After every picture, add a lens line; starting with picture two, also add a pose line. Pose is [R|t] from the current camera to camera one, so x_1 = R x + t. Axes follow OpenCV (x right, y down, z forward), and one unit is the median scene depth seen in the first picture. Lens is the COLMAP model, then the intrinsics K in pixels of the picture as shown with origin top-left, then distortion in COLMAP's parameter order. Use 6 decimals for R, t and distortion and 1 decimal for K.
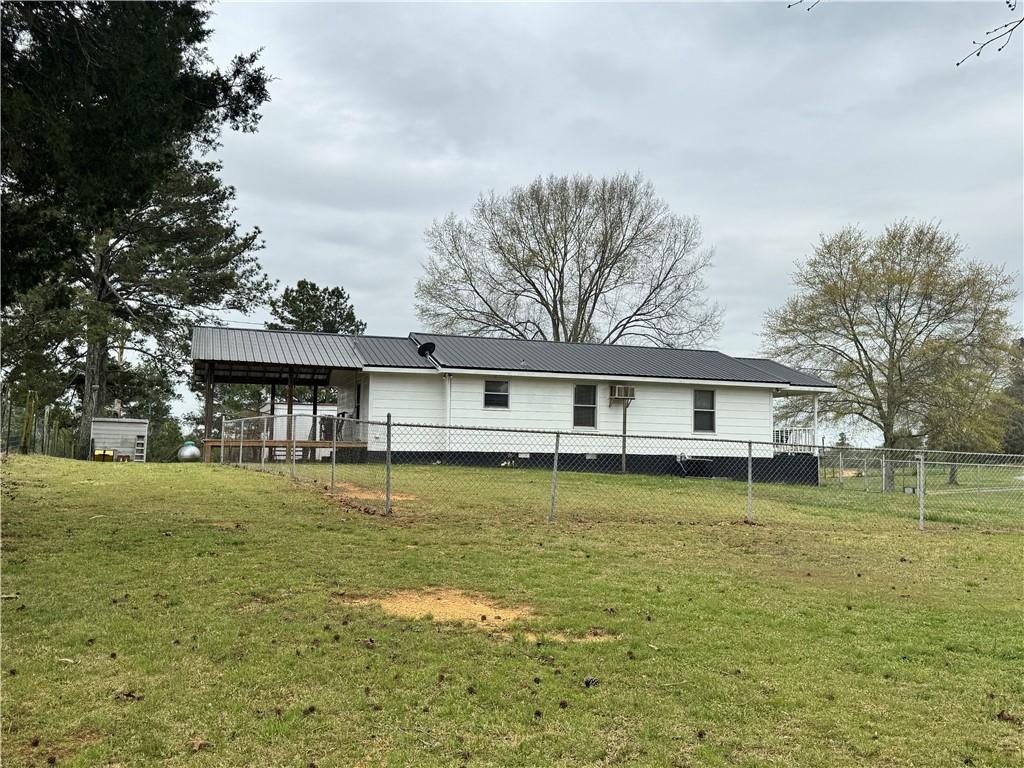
lens RADIAL K [[906.4, 0, 512.0], [0, 906.4, 384.0], [0, 0, 1]] dist [0.101129, -0.000162]
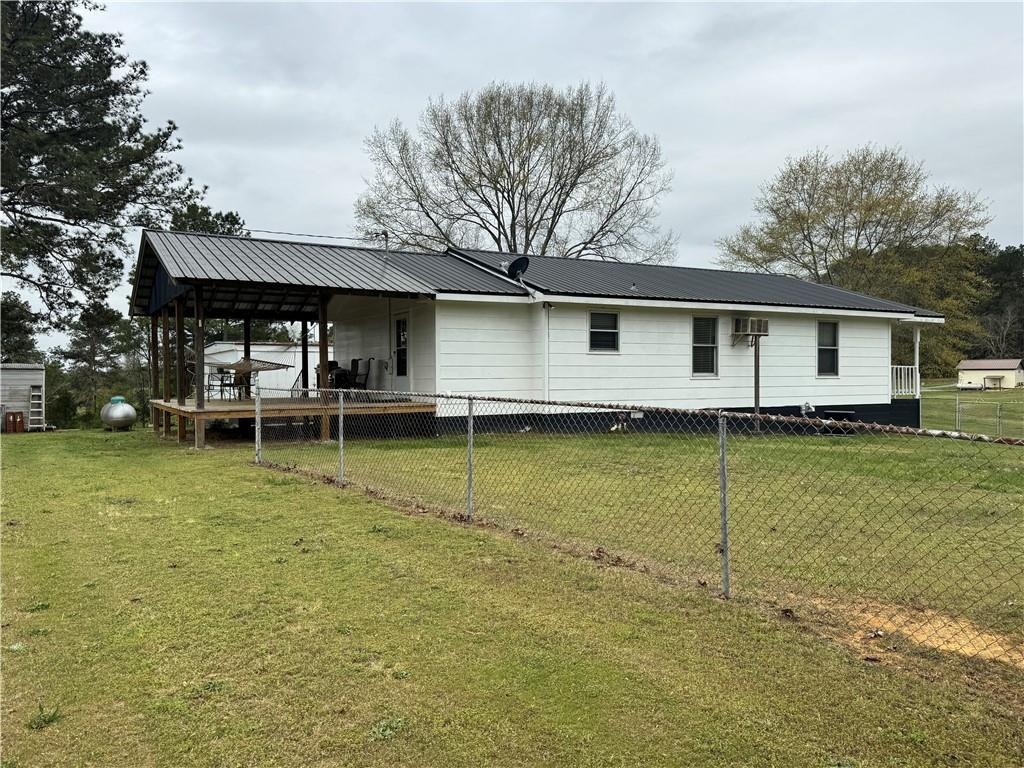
lens RADIAL K [[790.7, 0, 512.0], [0, 790.7, 384.0], [0, 0, 1]] dist [0.045759, -0.042269]
pose [[0.981402, -0.023321, 0.190544, -0.138007], [0.006553, 0.996085, 0.088160, -0.002033], [-0.191854, -0.085272, 0.977712, 0.265648]]
